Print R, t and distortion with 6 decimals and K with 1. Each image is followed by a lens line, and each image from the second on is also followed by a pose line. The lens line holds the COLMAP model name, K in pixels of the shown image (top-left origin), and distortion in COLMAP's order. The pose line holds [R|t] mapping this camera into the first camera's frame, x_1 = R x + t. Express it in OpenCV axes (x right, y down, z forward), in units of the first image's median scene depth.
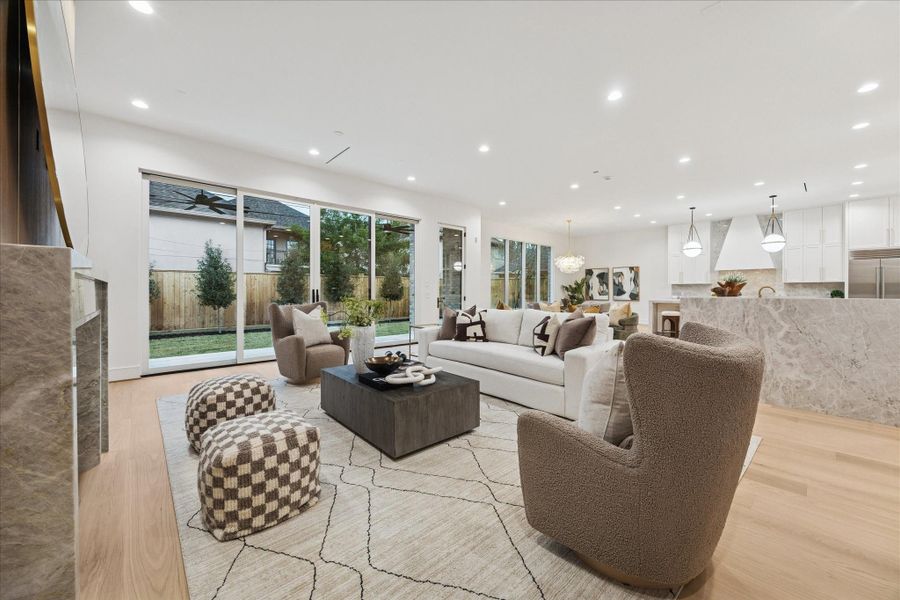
lens RADIAL K [[346.1, 0, 456.5], [0, 346.1, 294.3], [0, 0, 1]] dist [-0.003932, 0.000189]
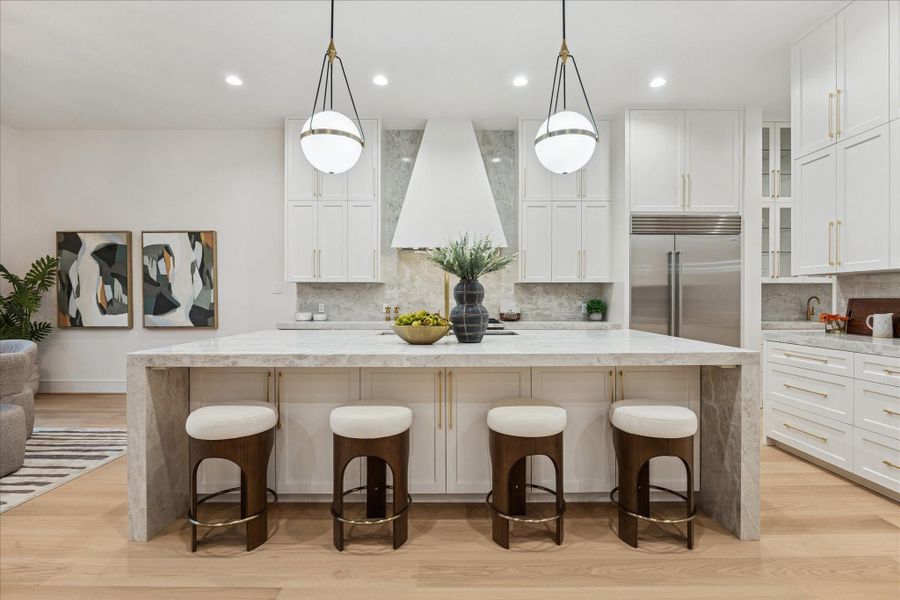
lens RADIAL K [[423.0, 0, 455.2], [0, 423.0, 301.0], [0, 0, 1]] dist [-0.010815, 0.000759]
pose [[0.675555, -0.006454, 0.737282, 0.368776], [0.005749, 0.999977, 0.003486, -0.009018], [-0.737287, 0.001884, 0.675577, 0.517712]]
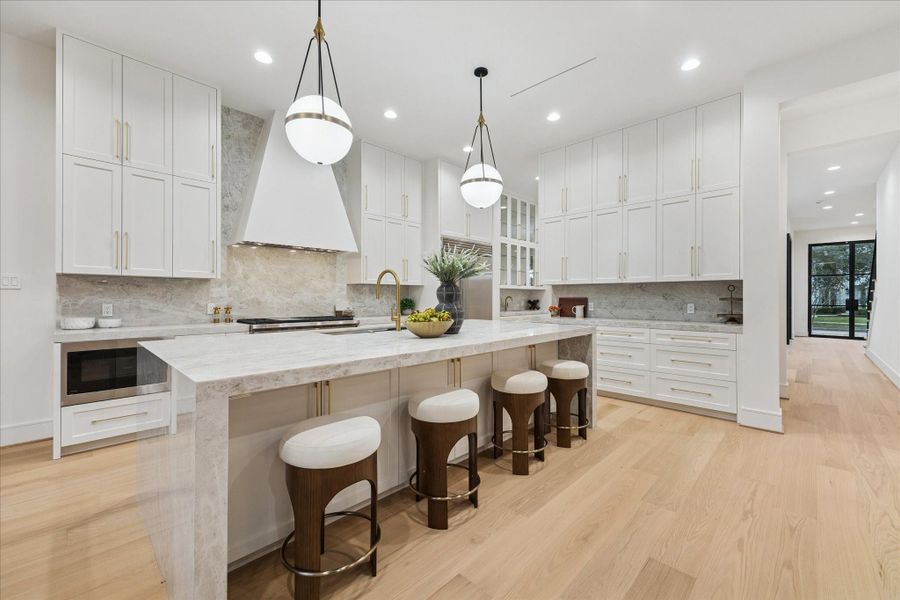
lens RADIAL K [[366.2, 0, 455.2], [0, 366.2, 297.6], [0, 0, 1]] dist [0.011887, -0.000273]
pose [[-0.061003, -0.002657, 0.998134, 0.303460], [0.004196, 0.999987, 0.002919, -0.010410], [-0.998129, 0.004366, -0.060991, 0.664998]]
